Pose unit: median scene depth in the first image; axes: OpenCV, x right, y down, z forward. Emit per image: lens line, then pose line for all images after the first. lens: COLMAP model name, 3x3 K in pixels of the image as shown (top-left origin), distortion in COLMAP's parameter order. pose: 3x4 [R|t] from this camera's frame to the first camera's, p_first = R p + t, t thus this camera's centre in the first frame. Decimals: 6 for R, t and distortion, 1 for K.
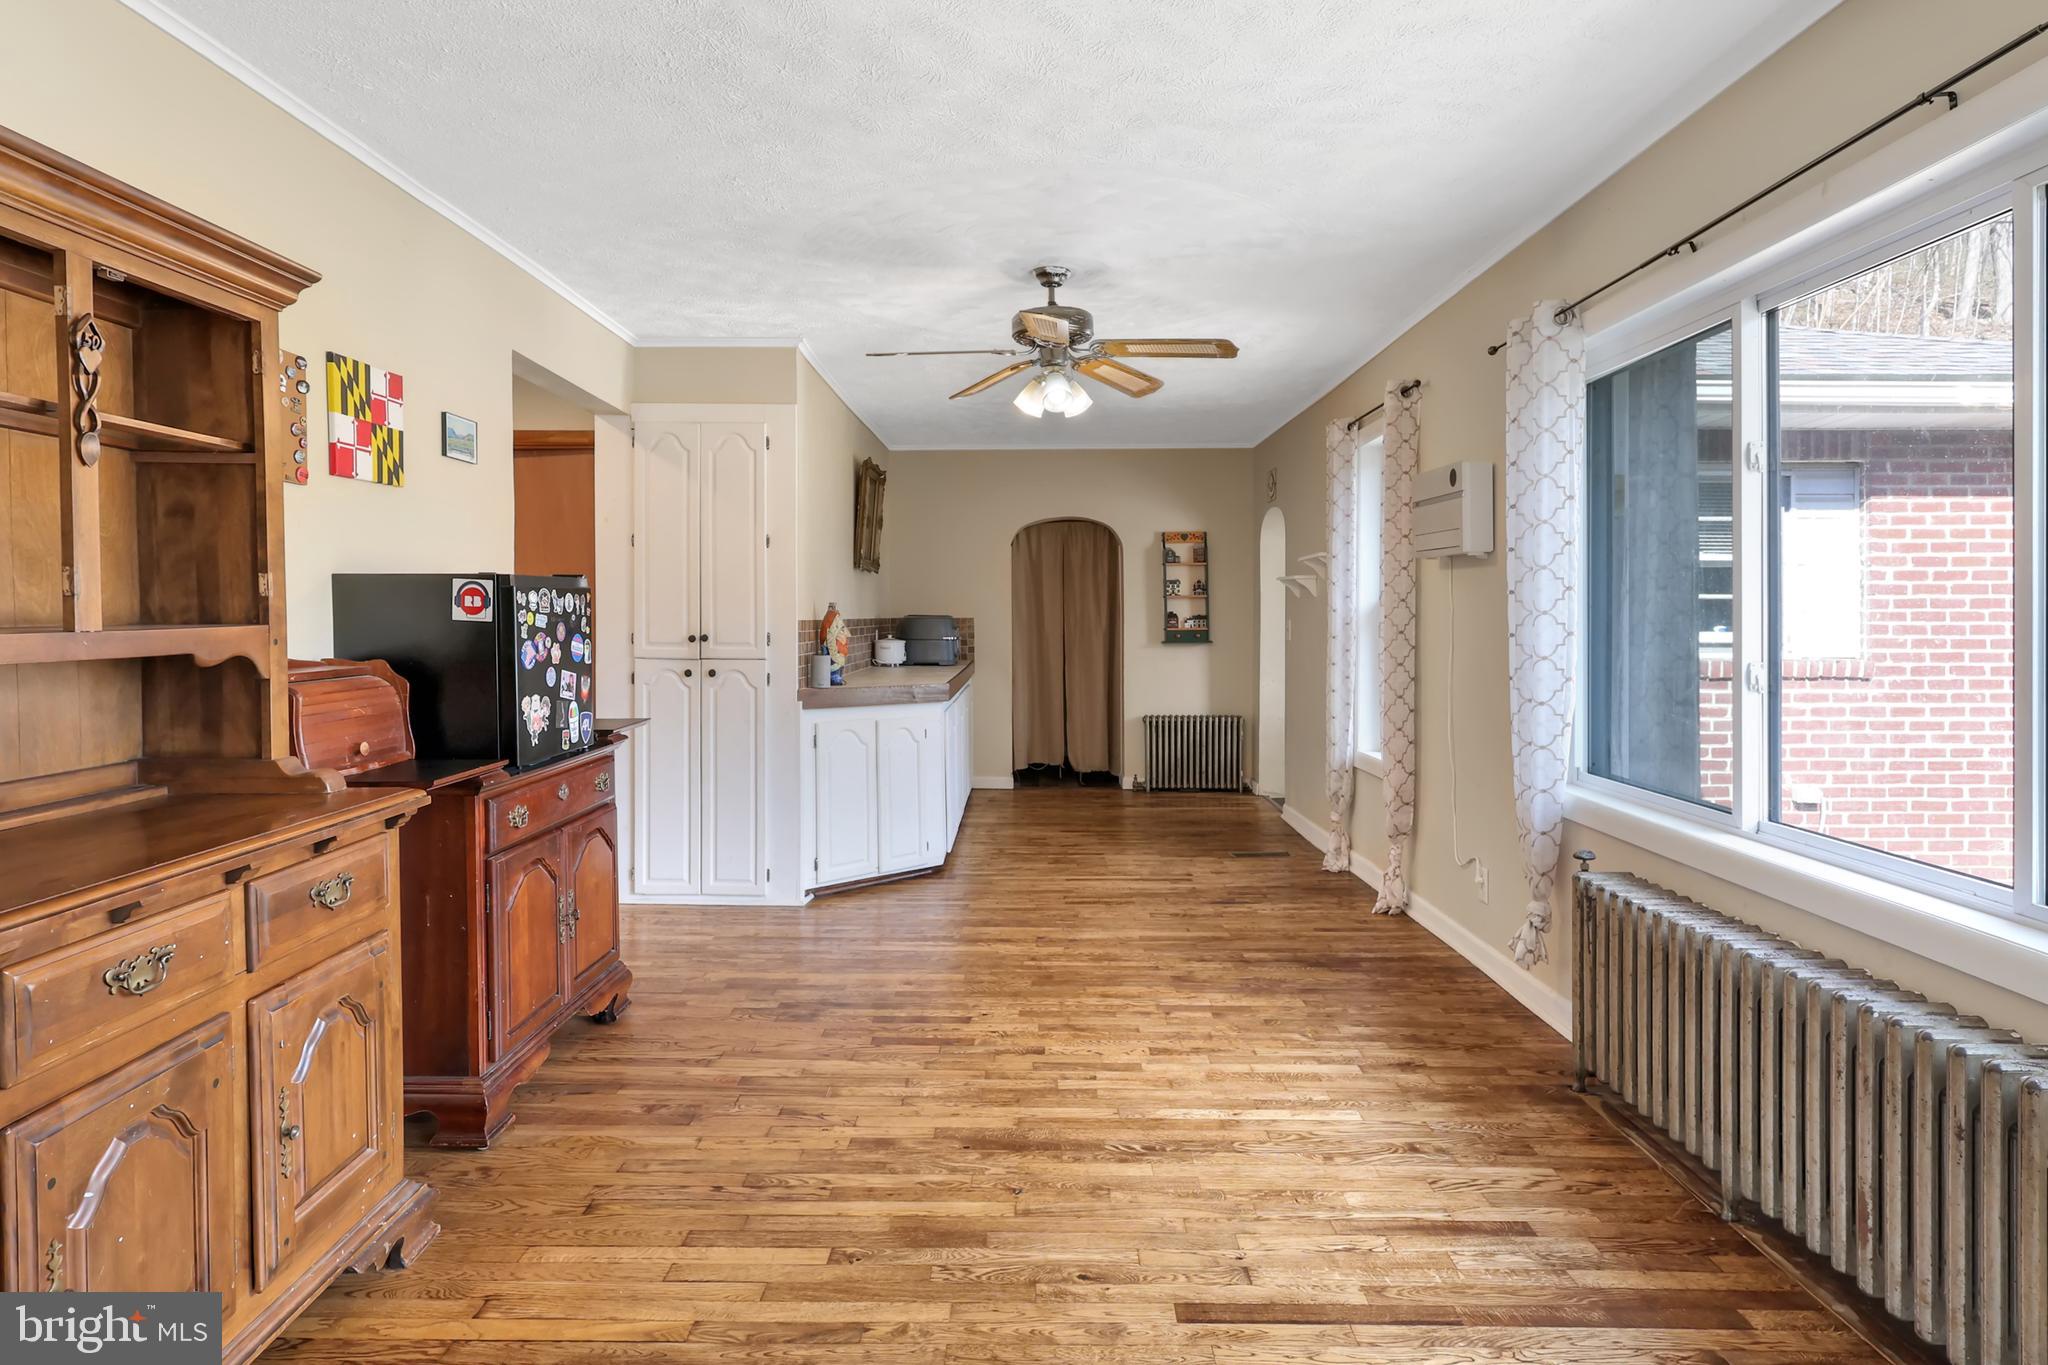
lens RADIAL K [[1114.7, 0, 1012.8], [0, 1114.7, 610.2], [0, 0, 1]] dist [-0.002387, 0.002959]
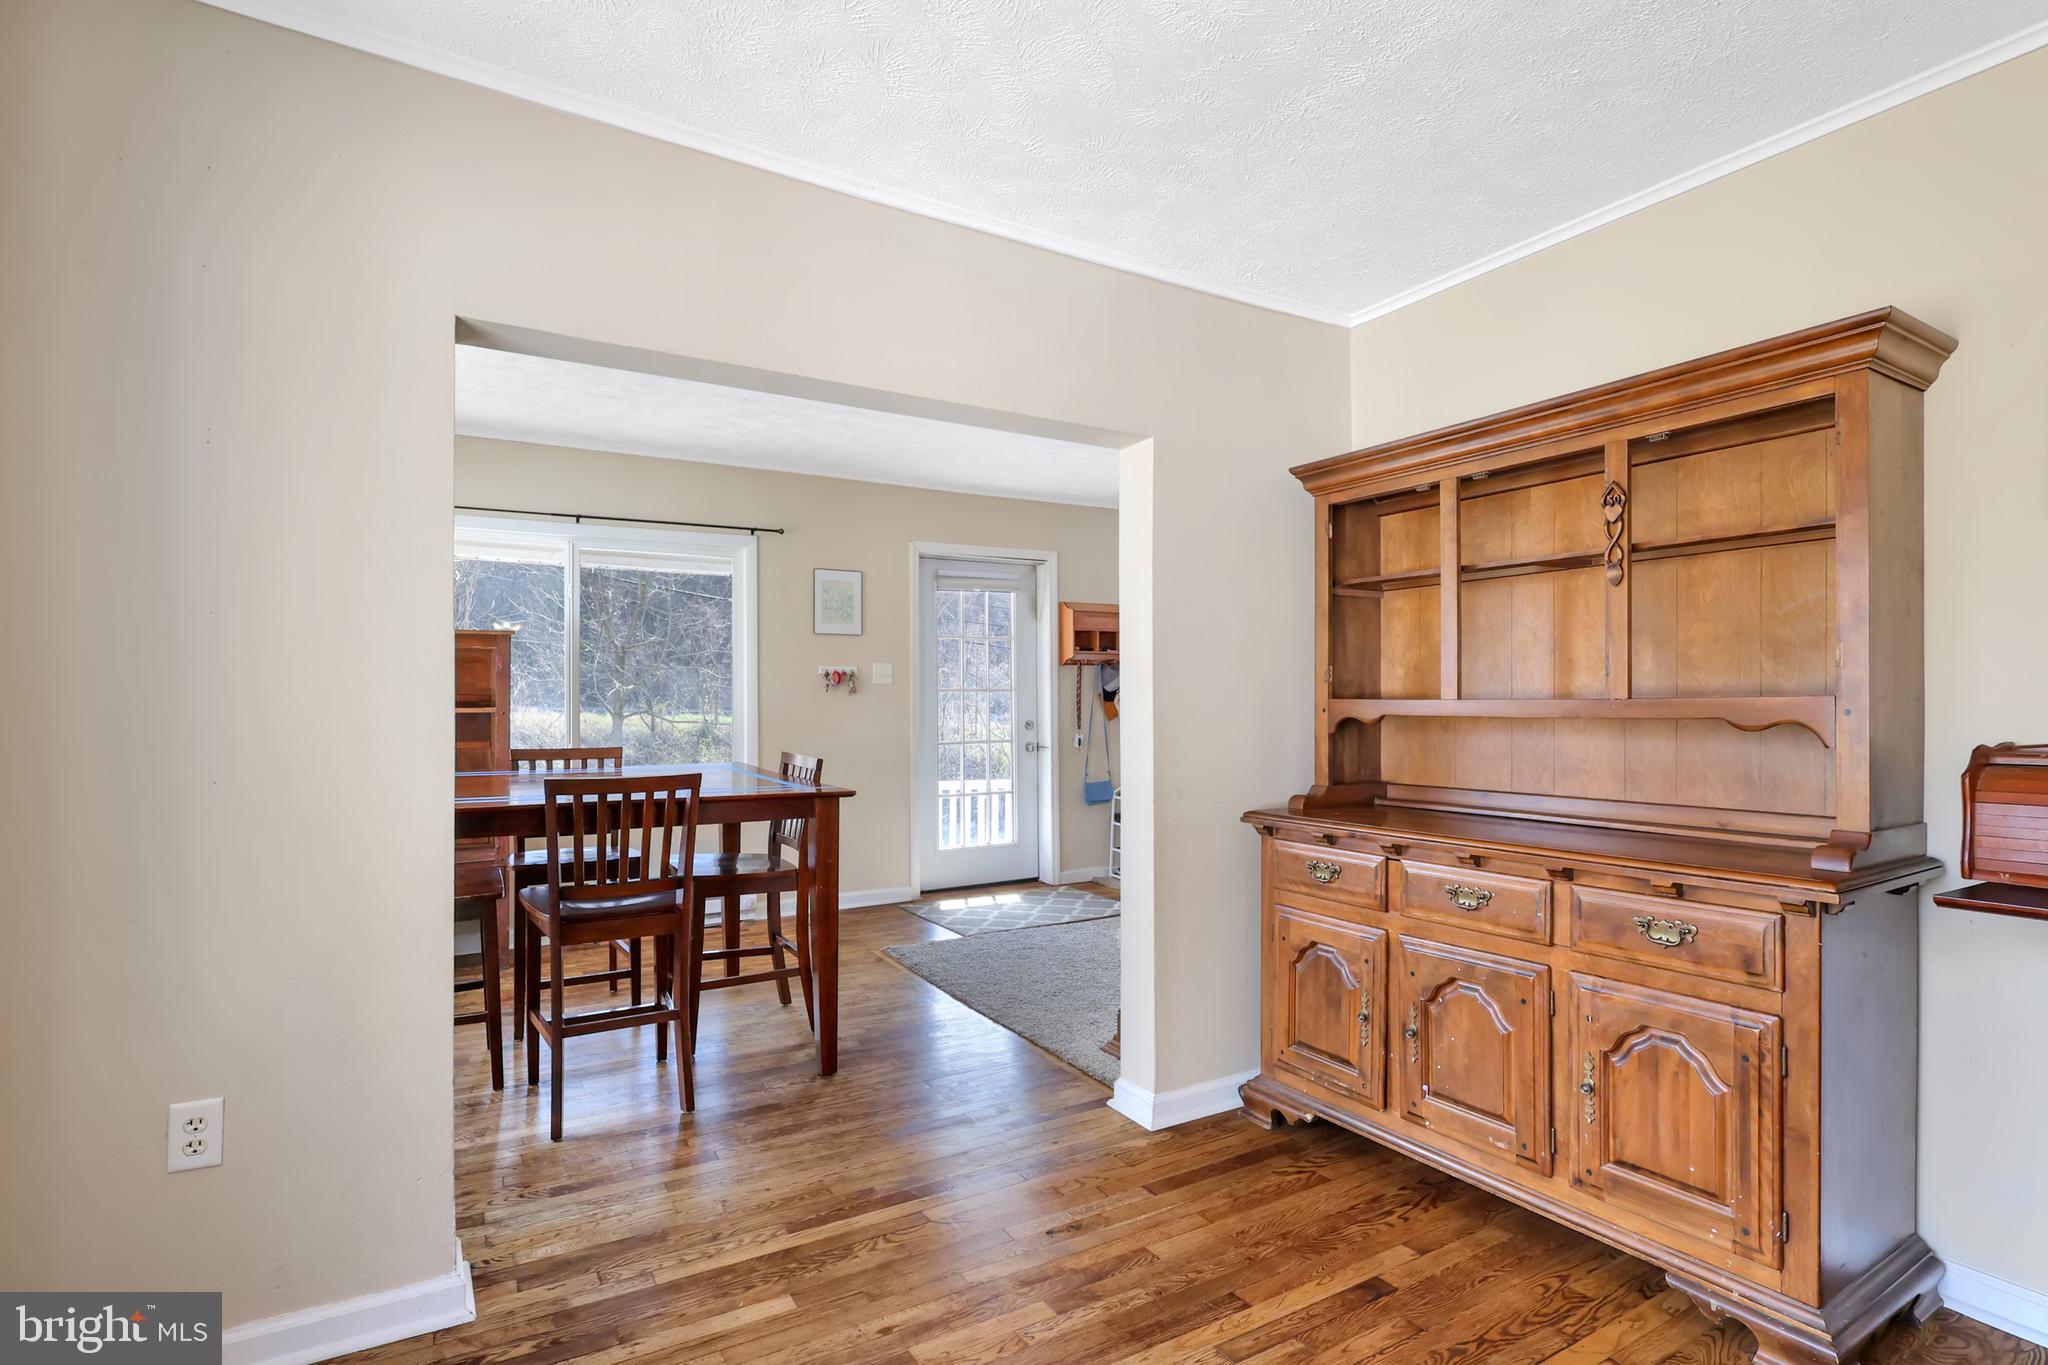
lens RADIAL K [[1007.0, 0, 1047.9], [0, 1007.0, 703.9], [0, 0, 1]] dist [-0.000067, 0.000841]
pose [[-0.839233, 0.007476, -0.543720, 0.235878], [0.007591, 0.999969, 0.002032, 0.007775], [0.543718, -0.002422, -0.839264, 0.769922]]
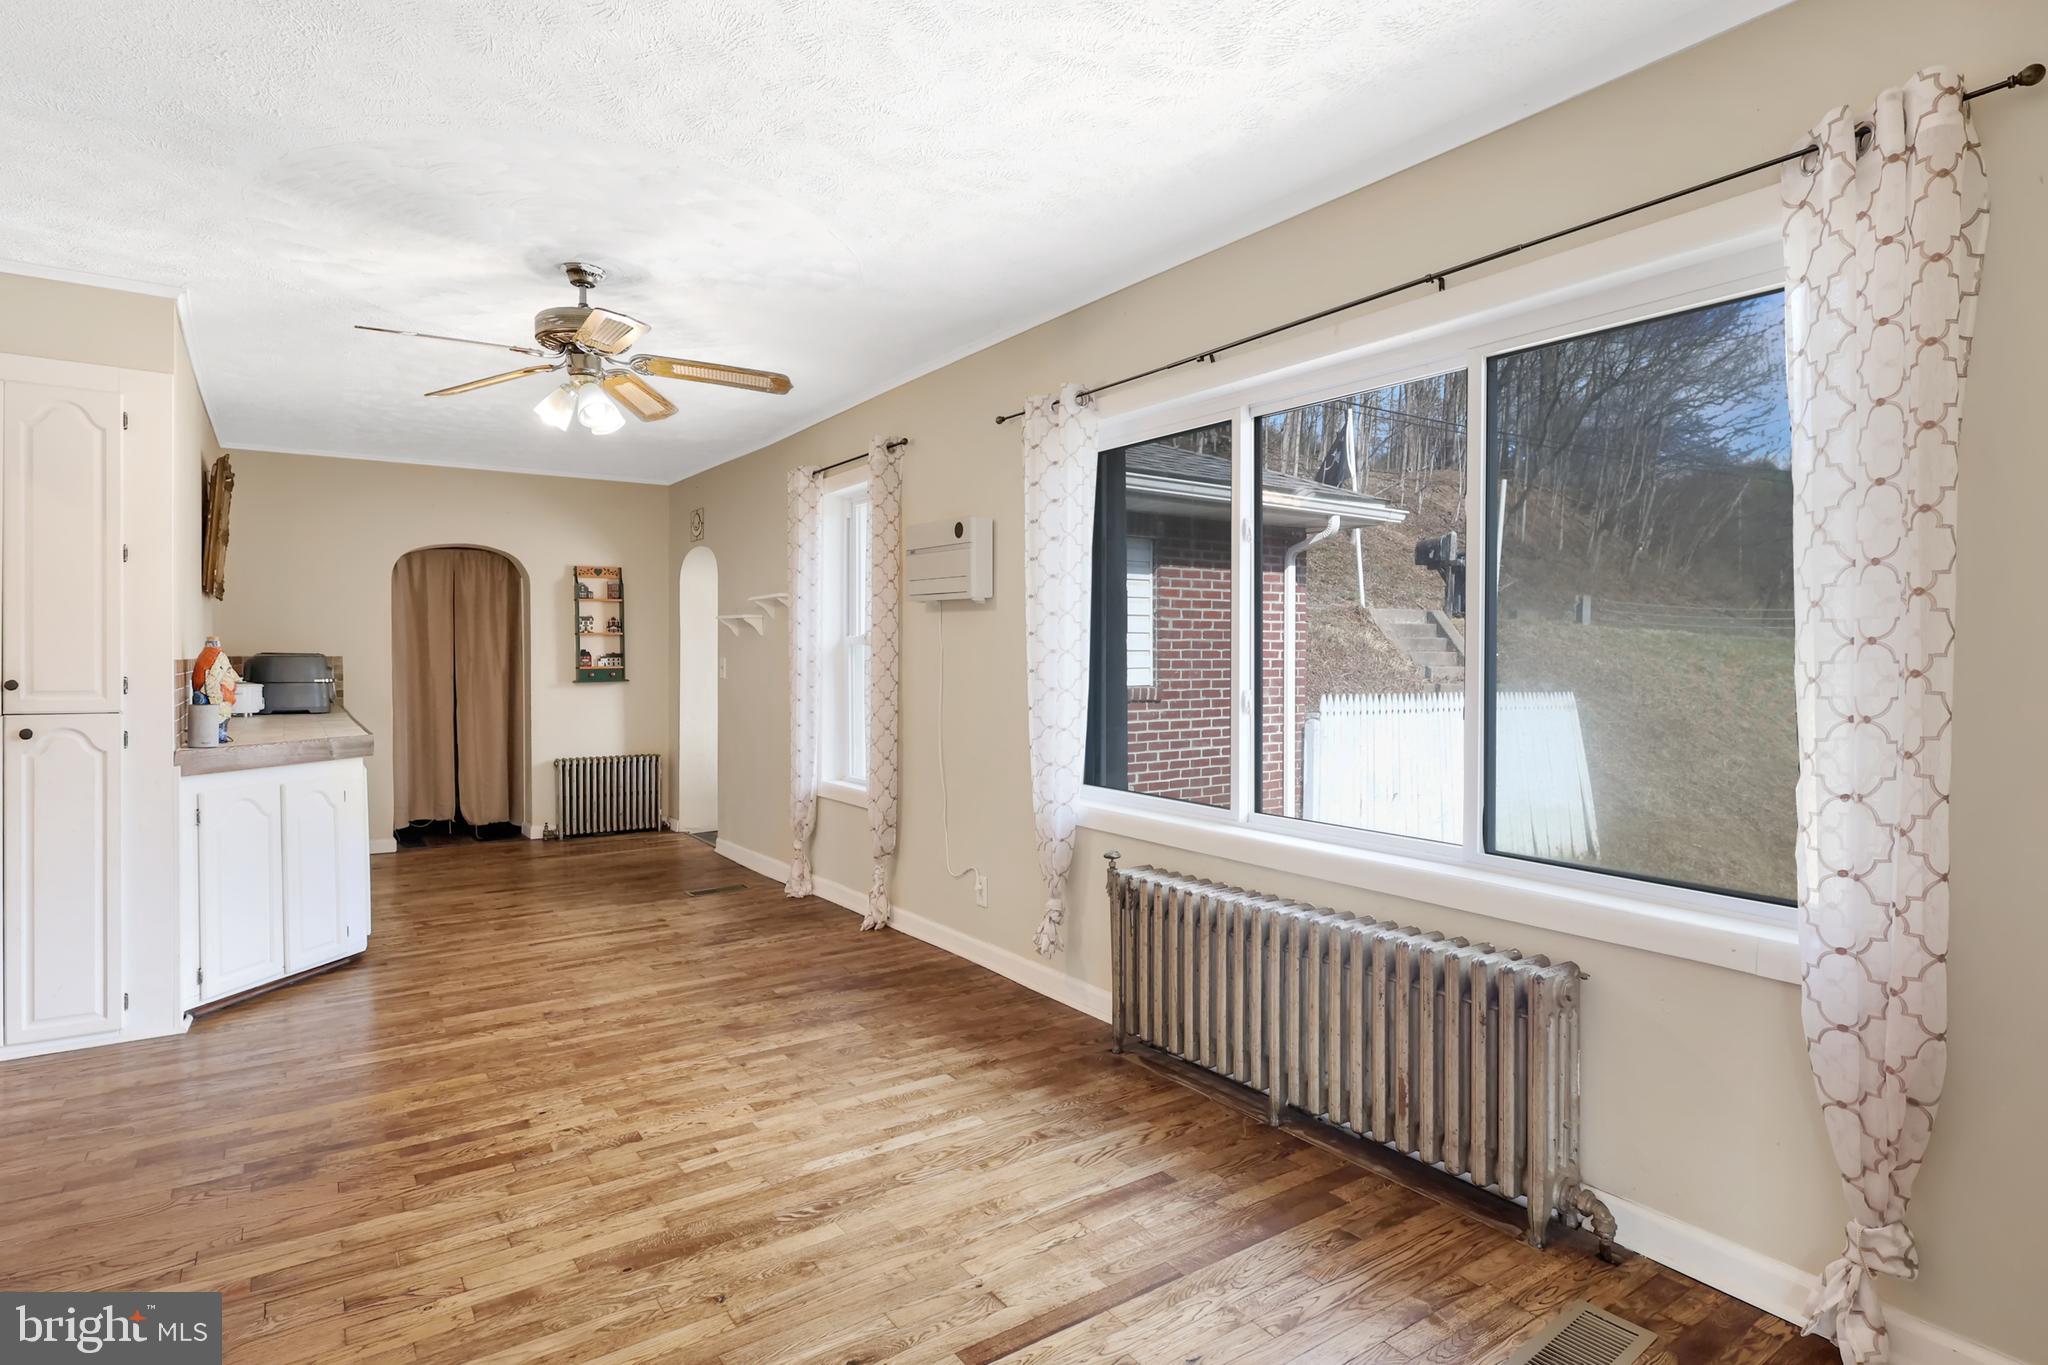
lens RADIAL K [[1054.8, 0, 993.4], [0, 1054.8, 660.9], [0, 0, 1]] dist [-0.003517, 0.001682]
pose [[0.820070, -0.003568, 0.572252, -0.183830], [-0.002976, 0.999940, 0.010501, 0.000939], [-0.572256, -0.010315, 0.820010, 0.116314]]
